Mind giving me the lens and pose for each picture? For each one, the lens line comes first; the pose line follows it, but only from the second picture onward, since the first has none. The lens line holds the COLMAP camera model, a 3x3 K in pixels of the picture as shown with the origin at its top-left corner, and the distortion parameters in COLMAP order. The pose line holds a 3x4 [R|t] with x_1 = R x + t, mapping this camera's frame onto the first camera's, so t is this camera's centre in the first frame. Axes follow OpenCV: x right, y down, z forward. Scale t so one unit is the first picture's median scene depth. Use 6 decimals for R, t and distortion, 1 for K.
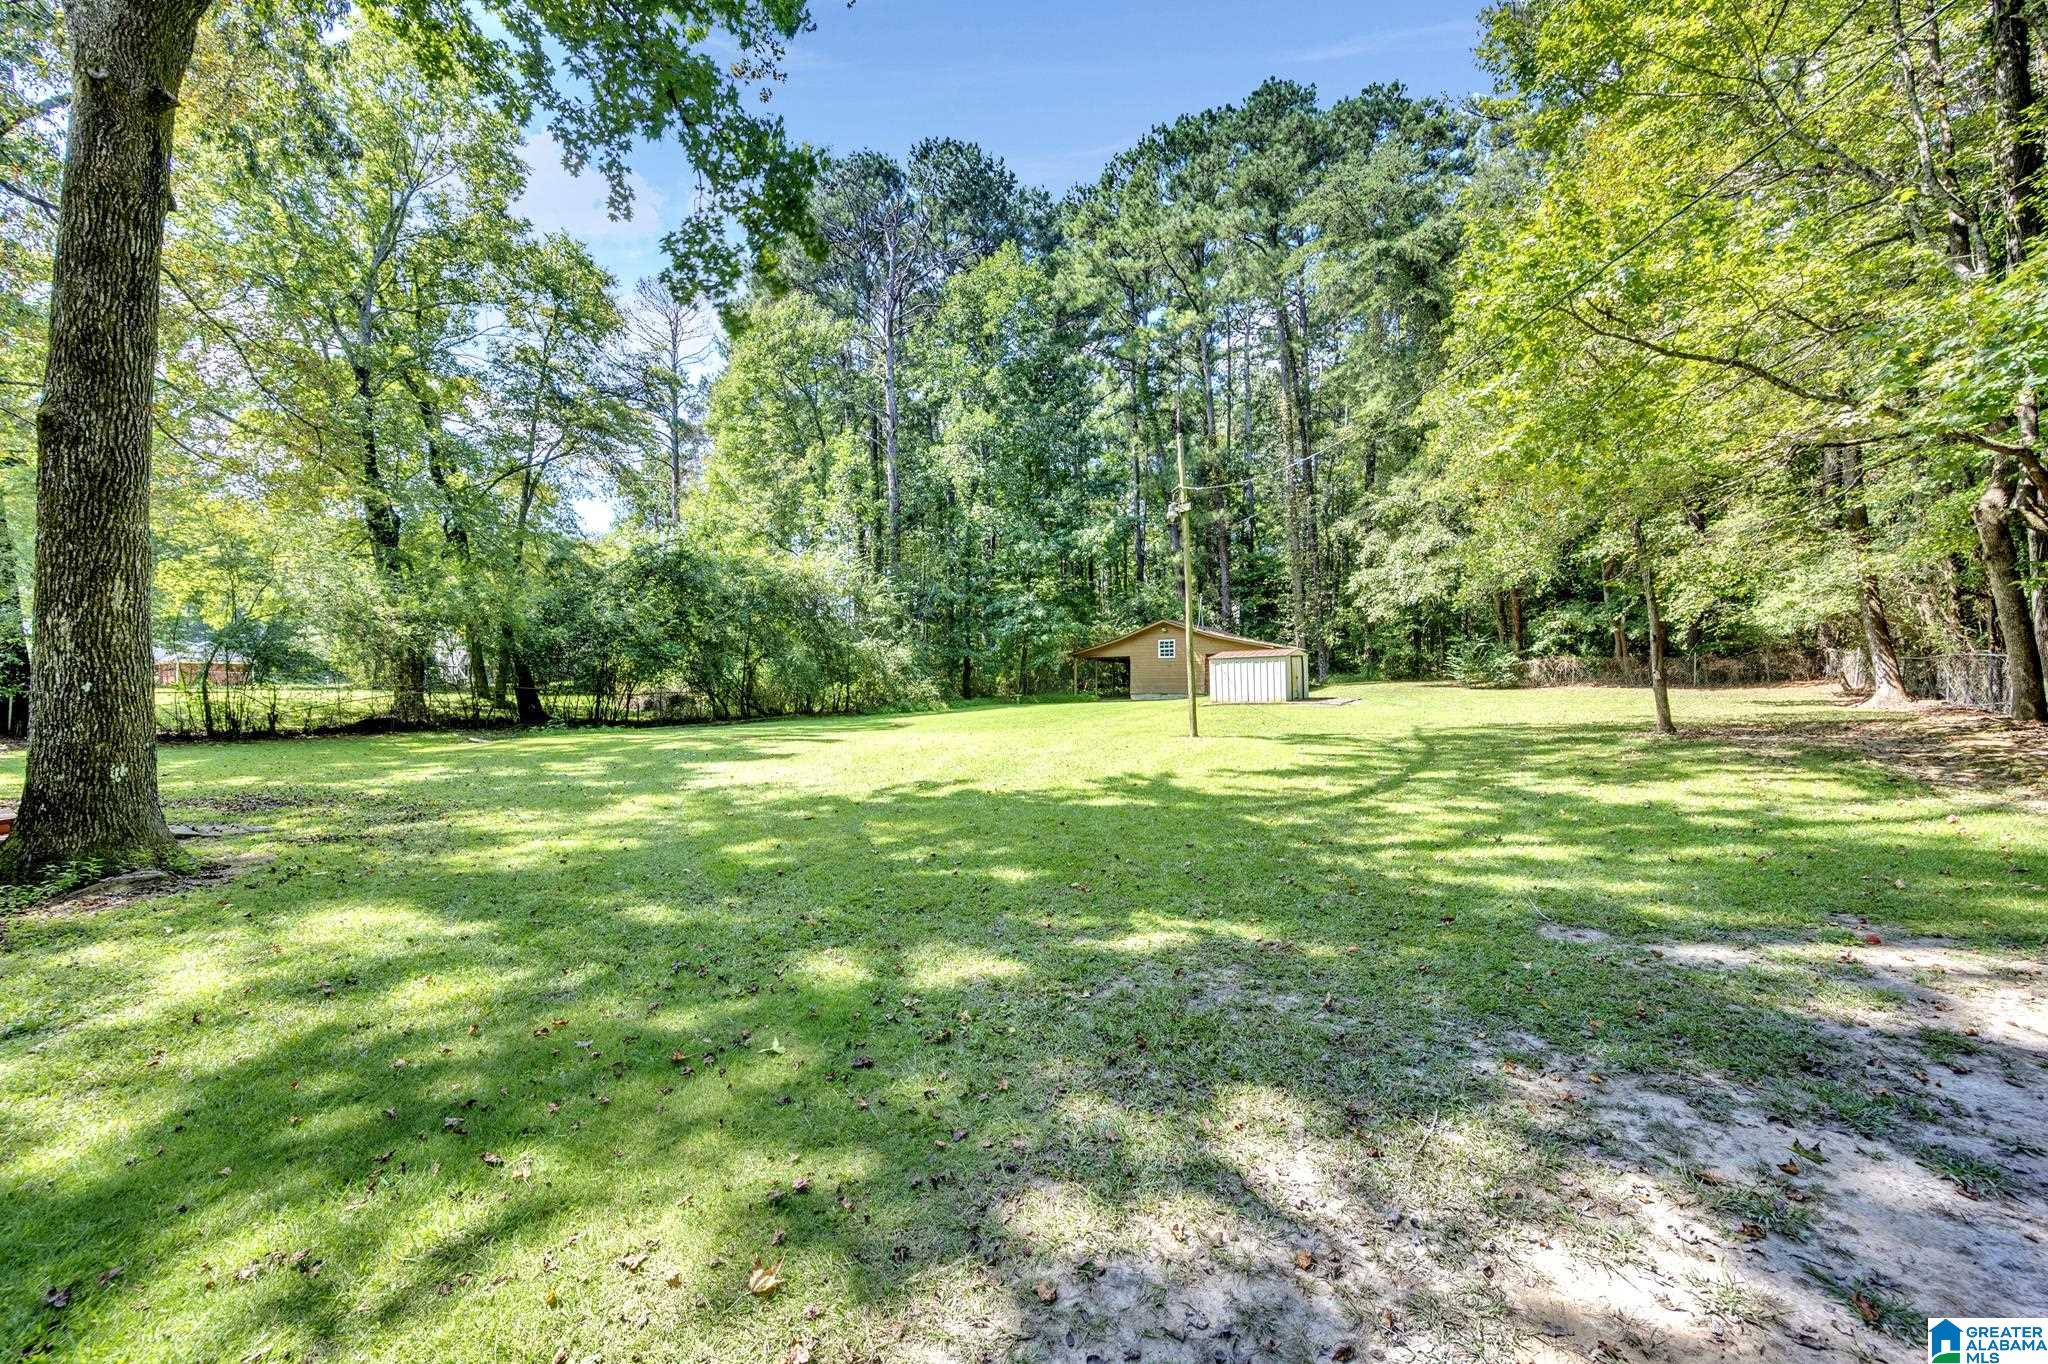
lens RADIAL K [[805.4, 0, 1026.6], [0, 805.4, 686.9], [0, 0, 1]] dist [-0.001556, -0.001657]
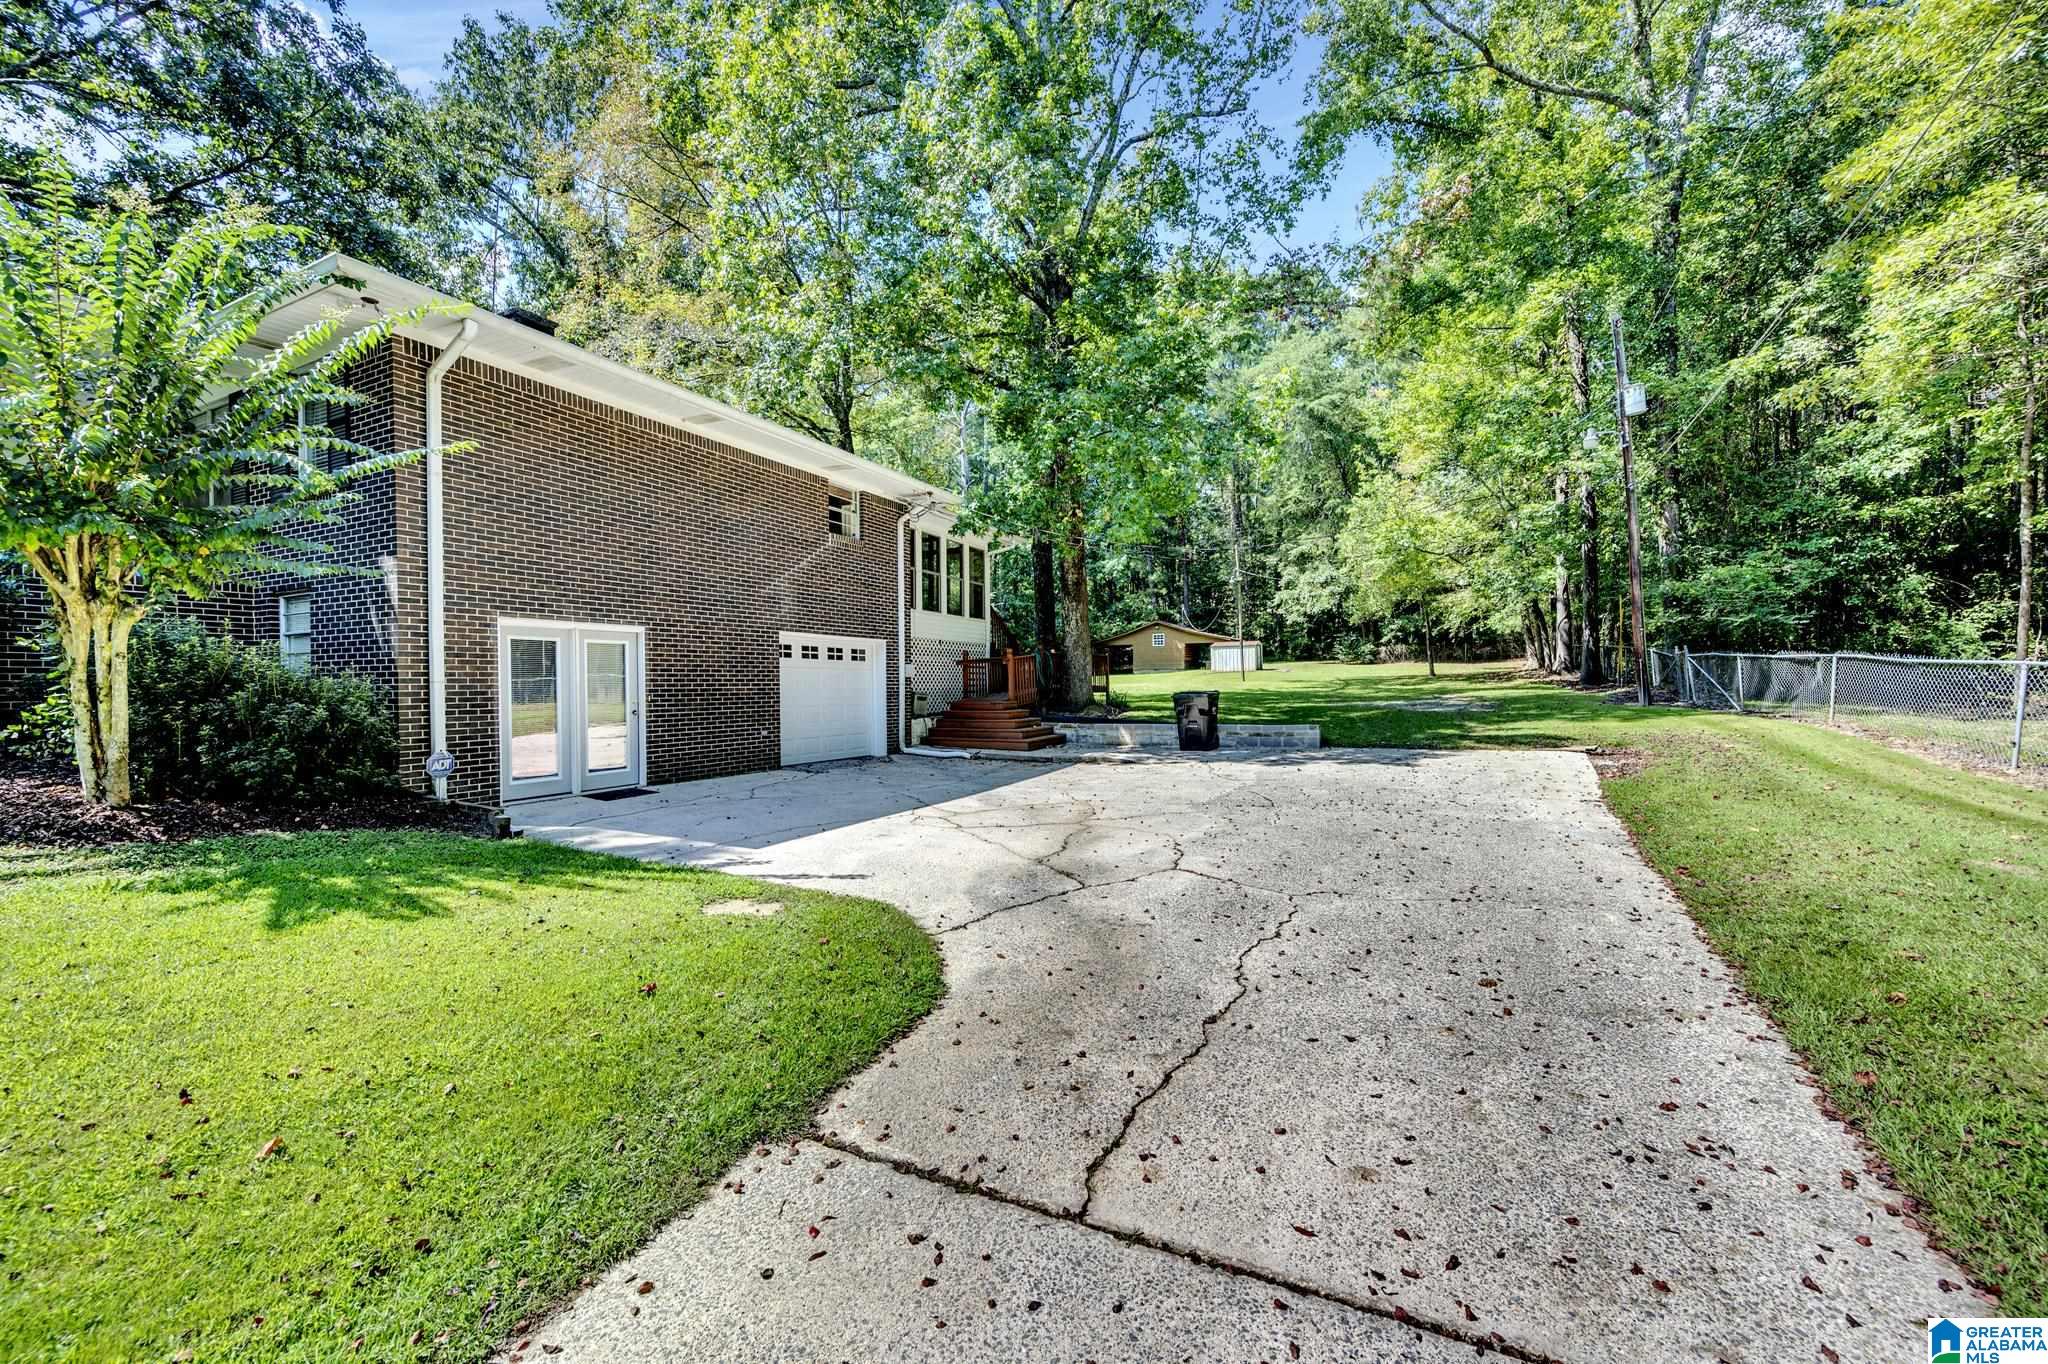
lens RADIAL K [[805.4, 0, 1031.3], [0, 805.4, 684.6], [0, 0, 1]] dist [-0.001556, -0.001657]
pose [[0.988539, -0.007581, 0.150777, -0.336676], [0.005011, 0.999836, 0.017418, 0.010810], [-0.150884, -0.016463, 0.988414, -0.533865]]
